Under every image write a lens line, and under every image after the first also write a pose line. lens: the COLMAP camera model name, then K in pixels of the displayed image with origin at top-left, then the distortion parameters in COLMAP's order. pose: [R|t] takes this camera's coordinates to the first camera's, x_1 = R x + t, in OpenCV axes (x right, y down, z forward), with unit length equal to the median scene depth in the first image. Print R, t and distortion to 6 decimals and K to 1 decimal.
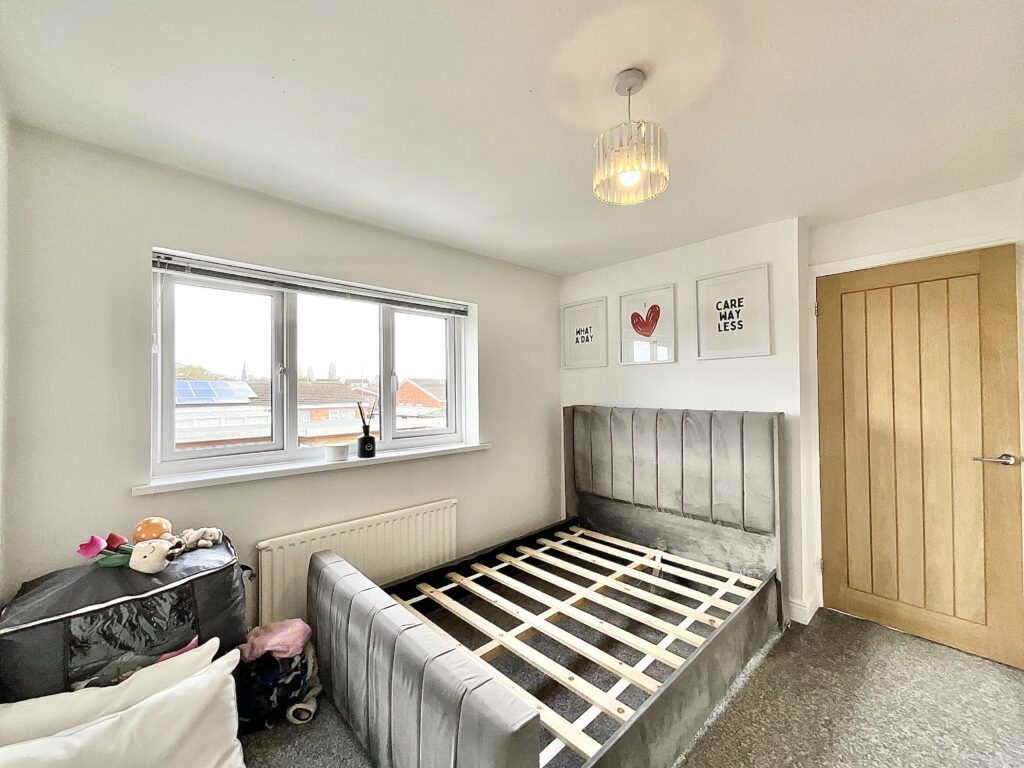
lens RADIAL K [[414.4, 0, 509.8], [0, 414.4, 382.6], [0, 0, 1]] dist [-0.004974, 0.000572]
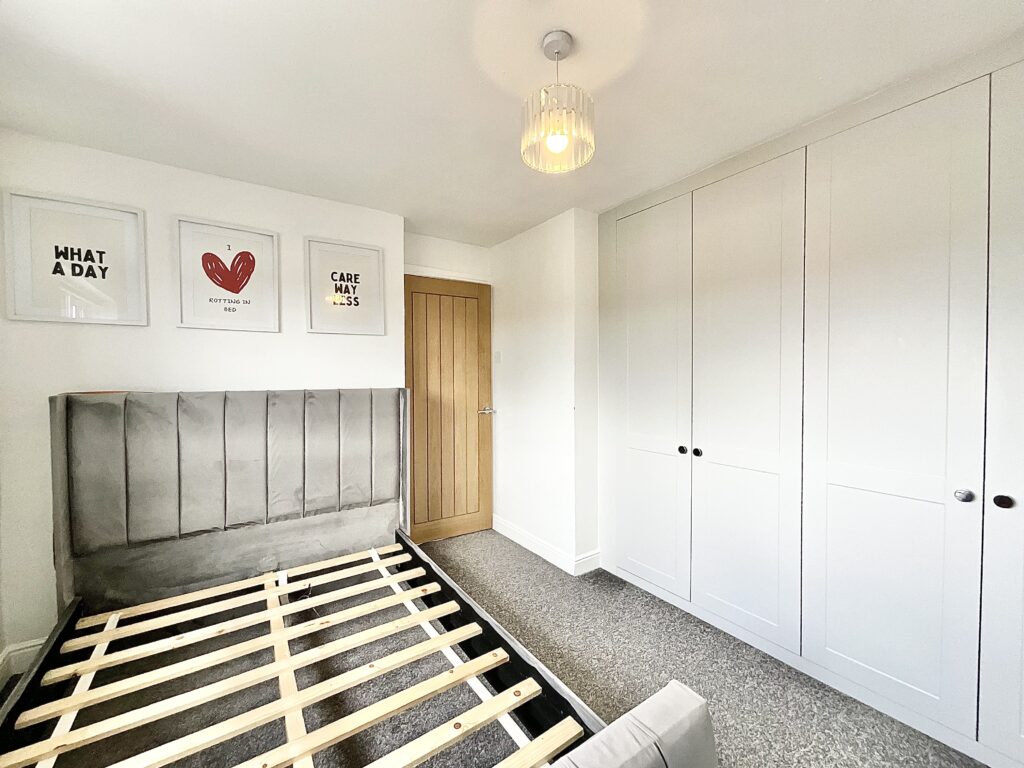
lens RADIAL K [[414.4, 0, 510.6], [0, 414.4, 384.9], [0, 0, 1]] dist [-0.004974, 0.000572]
pose [[0.143354, -0.015428, 0.989551, -0.354134], [-0.014121, 0.999745, 0.017633, 0.034731], [-0.989571, -0.016501, 0.143099, 0.472971]]
